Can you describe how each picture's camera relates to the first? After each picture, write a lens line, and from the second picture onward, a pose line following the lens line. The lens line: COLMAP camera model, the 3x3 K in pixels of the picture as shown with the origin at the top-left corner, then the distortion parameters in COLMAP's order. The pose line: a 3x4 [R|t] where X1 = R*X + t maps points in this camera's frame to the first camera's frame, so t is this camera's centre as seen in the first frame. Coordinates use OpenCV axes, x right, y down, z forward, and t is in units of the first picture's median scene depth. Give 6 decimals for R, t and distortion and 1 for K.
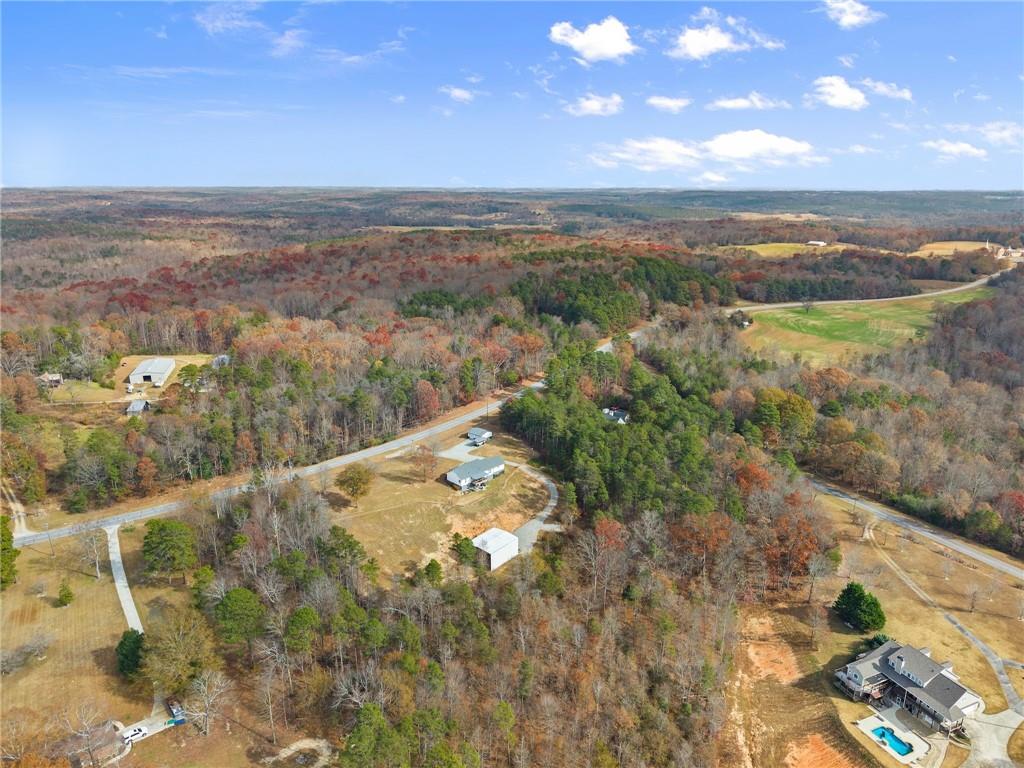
lens RADIAL K [[704.7, 0, 512.0], [0, 704.7, 384.0], [0, 0, 1]] dist [0.001396, -0.002322]
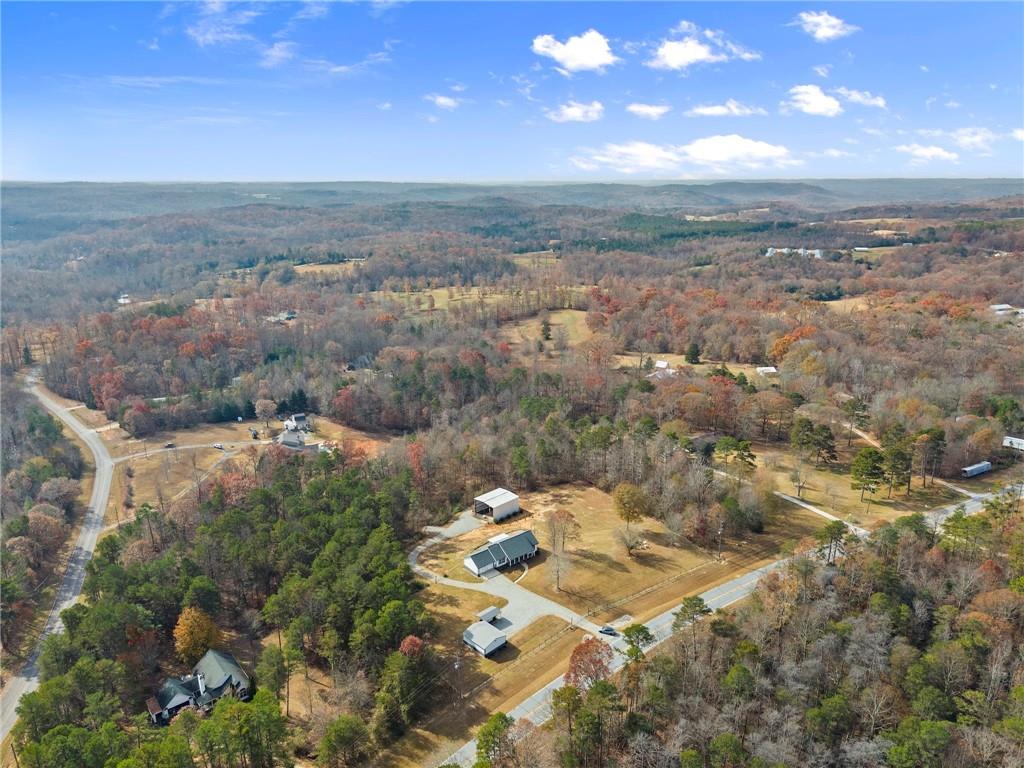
lens RADIAL K [[704.7, 0, 512.0], [0, 704.7, 384.0], [0, 0, 1]] dist [0.001396, -0.002322]
pose [[-0.994126, -0.041660, 0.099889, -0.146493], [0.018718, 0.842858, 0.537810, -0.514850], [-0.106597, 0.536521, -0.837127, 1.704700]]
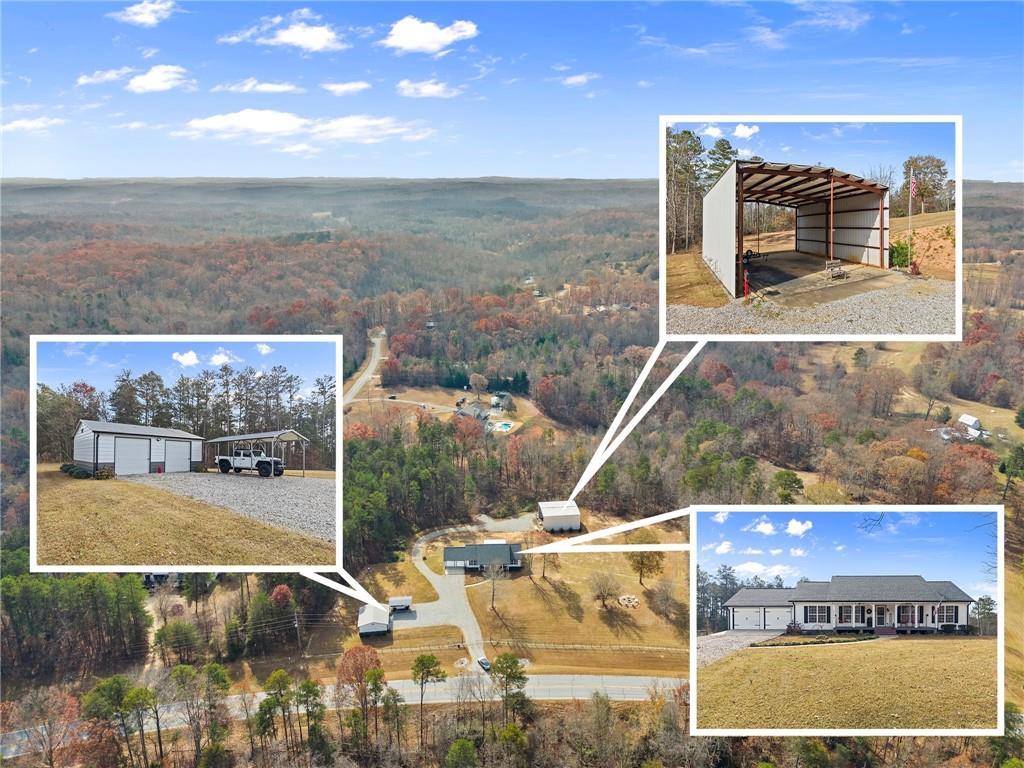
lens RADIAL K [[704.7, 0, 512.0], [0, 704.7, 384.0], [0, 0, 1]] dist [0.001396, -0.002322]
pose [[-0.731144, -0.207889, 0.649778, -0.596353], [0.180165, 0.859792, 0.477806, -0.447708], [-0.658004, 0.466412, -0.591177, 1.468942]]
